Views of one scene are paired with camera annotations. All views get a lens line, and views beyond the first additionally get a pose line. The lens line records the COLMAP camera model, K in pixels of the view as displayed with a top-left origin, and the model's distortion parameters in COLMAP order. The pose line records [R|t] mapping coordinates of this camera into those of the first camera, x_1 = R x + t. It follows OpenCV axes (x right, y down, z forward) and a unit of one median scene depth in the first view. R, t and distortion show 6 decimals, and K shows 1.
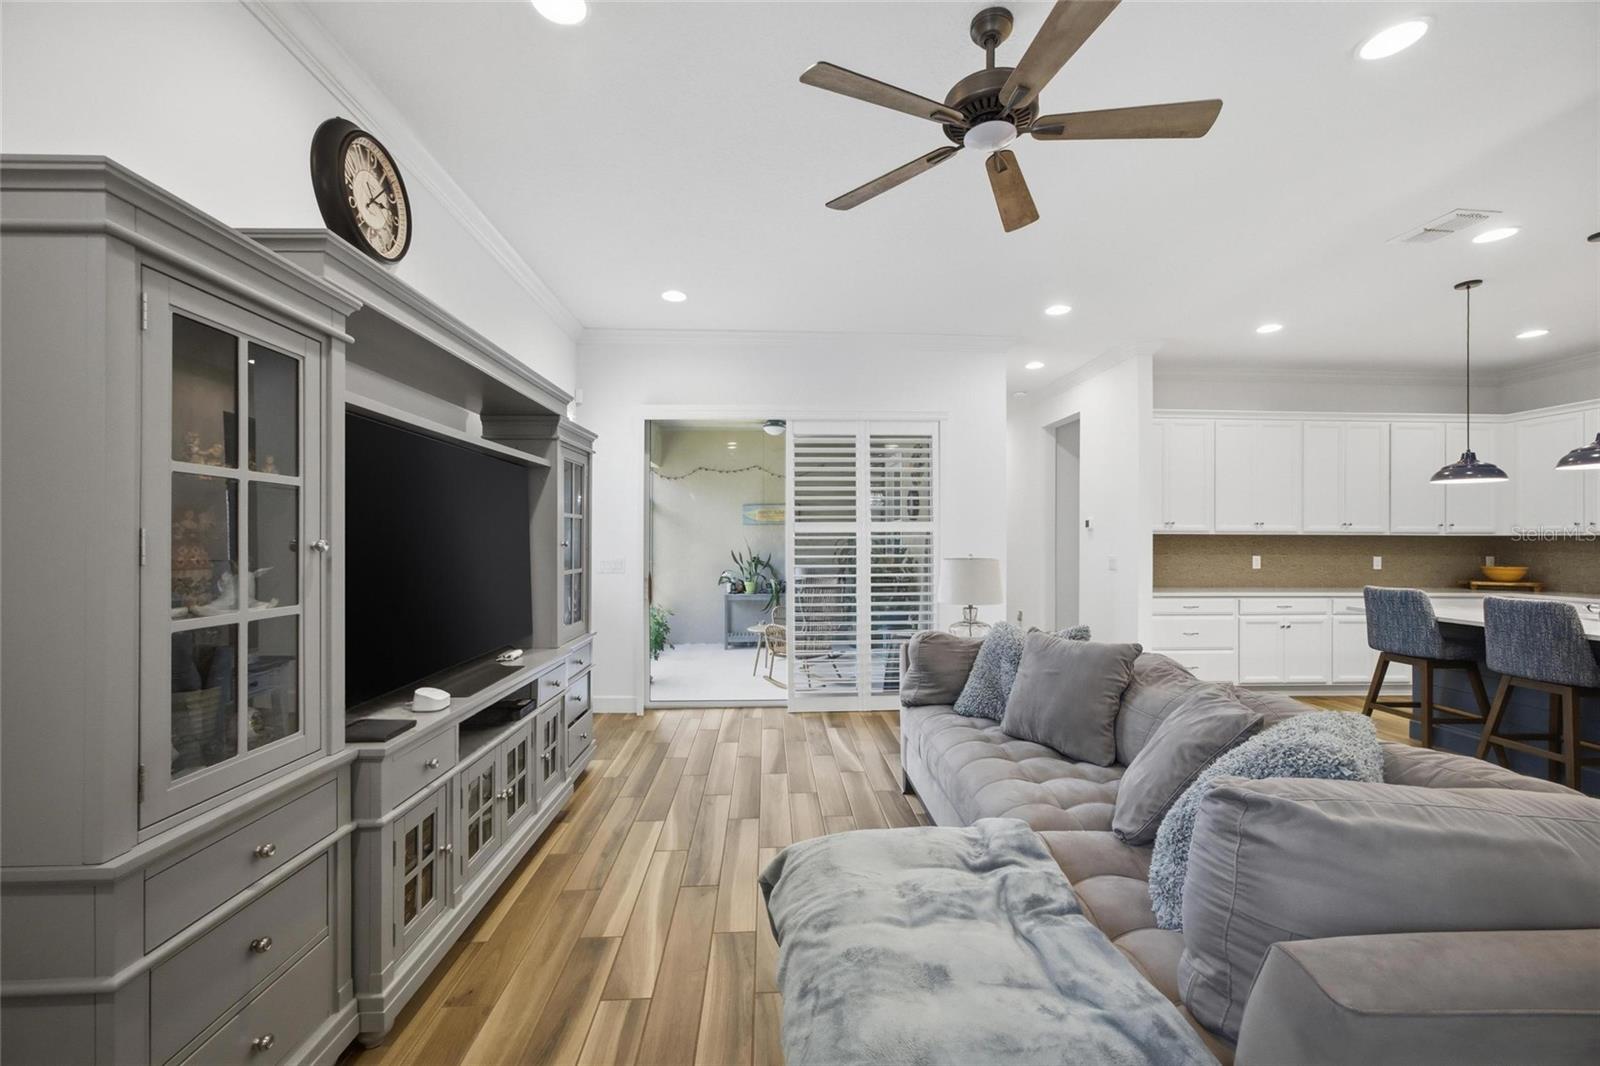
lens RADIAL K [[656.2, 0, 796.0], [0, 656.2, 541.8], [0, 0, 1]] dist [-0.000793, -0.000161]
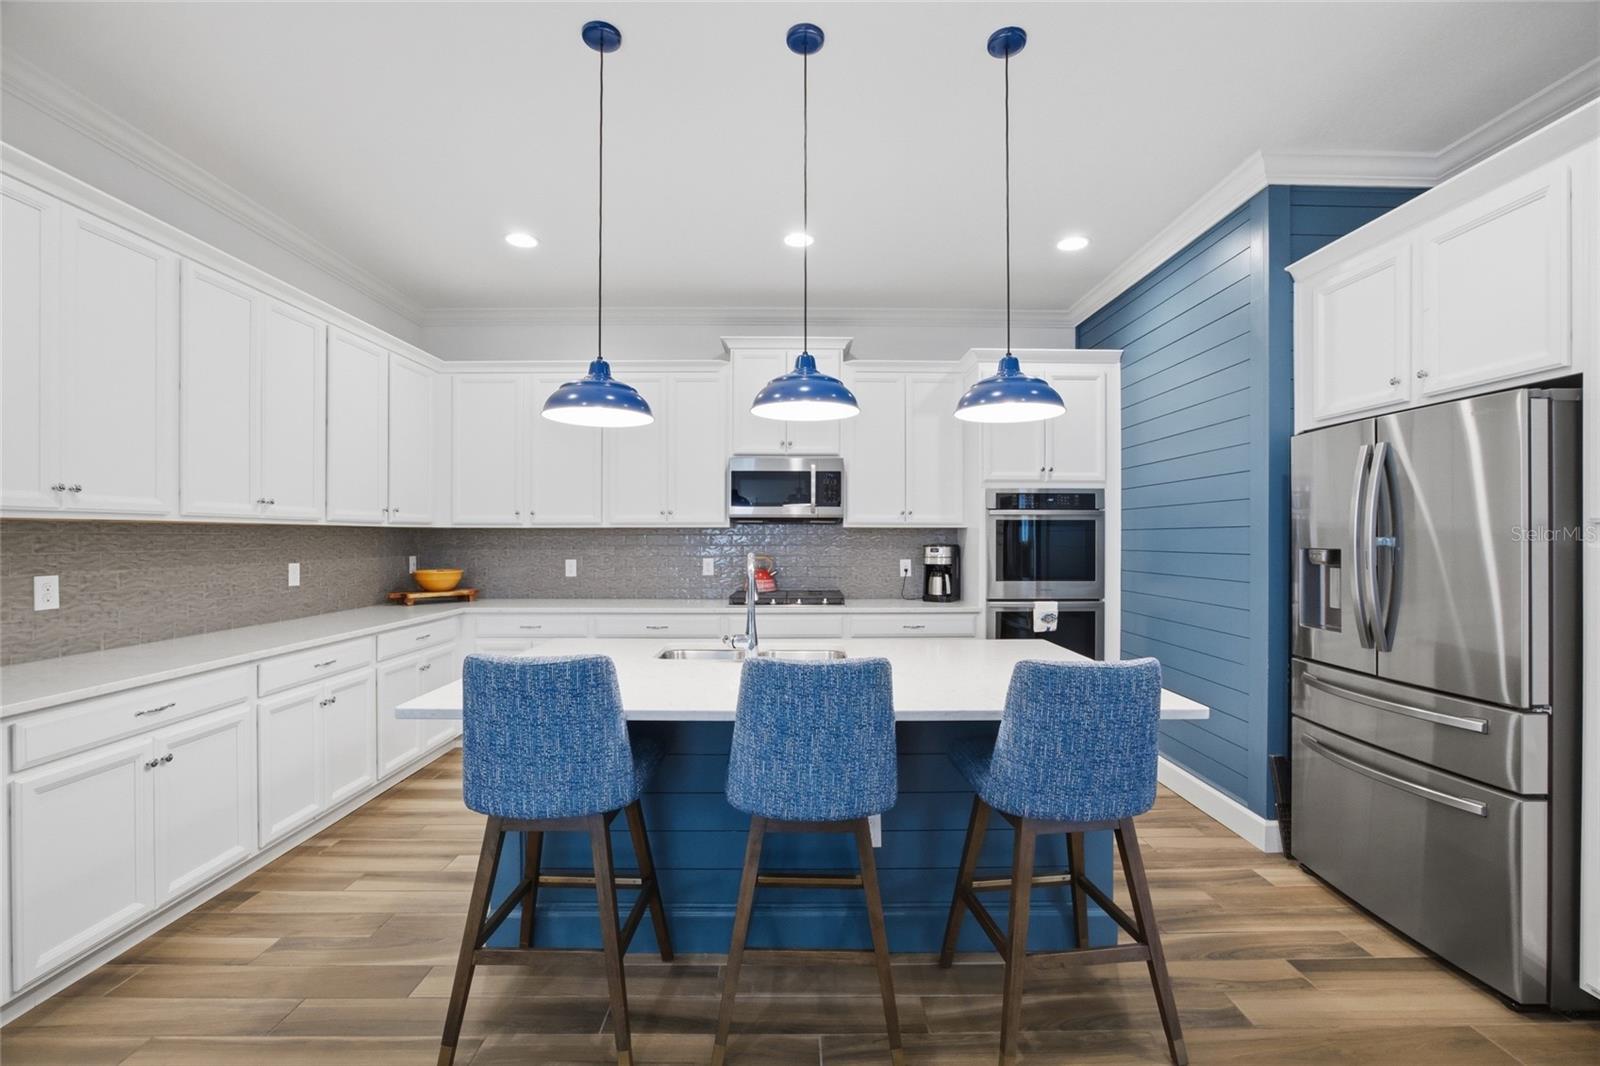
lens RADIAL K [[679.9, 0, 797.6], [0, 679.9, 536.0], [0, 0, 1]] dist [-0.014113, 0.000831]
pose [[0.045455, -0.004317, 0.998957, 0.477349], [0.002645, 0.999988, 0.004201, -0.002531], [-0.998963, 0.002451, 0.045465, 0.776933]]
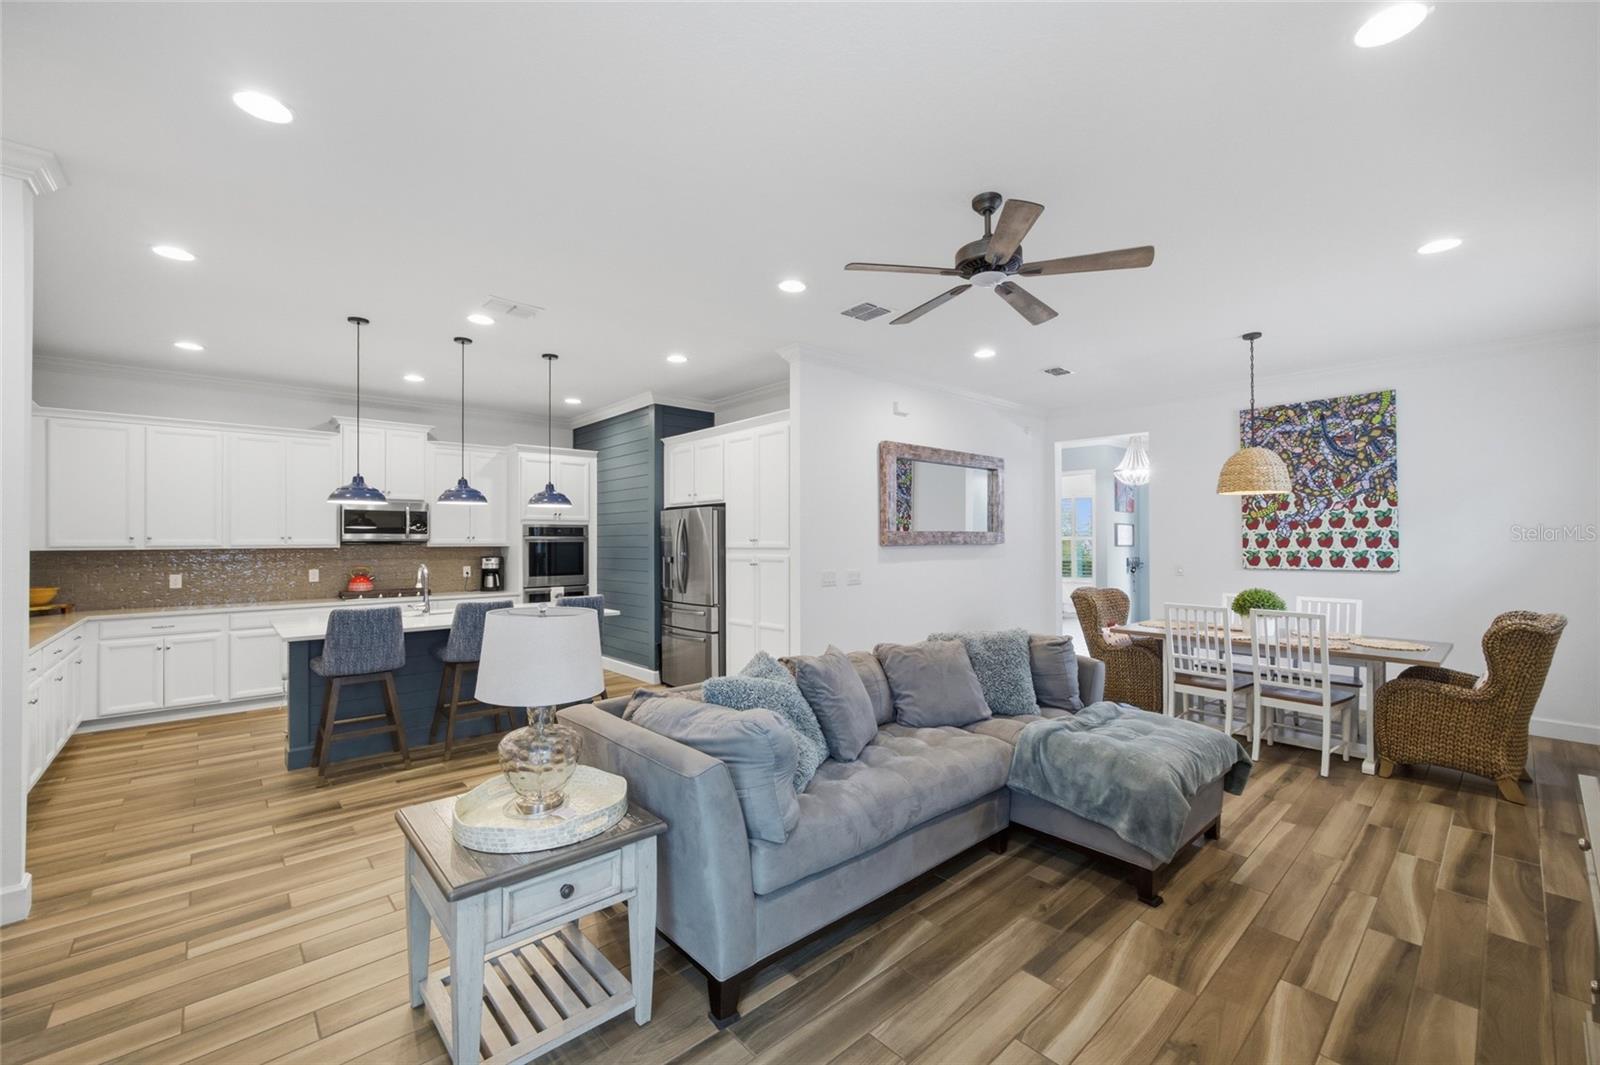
lens RADIAL K [[656.2, 0, 802.3], [0, 656.2, 532.0], [0, 0, 1]] dist [-0.000793, -0.000161]
pose [[-0.637485, 0.007553, 0.770426, -0.257027], [0.003275, 0.999969, -0.007093, -0.032443], [-0.770456, -0.001998, -0.637490, 1.061916]]
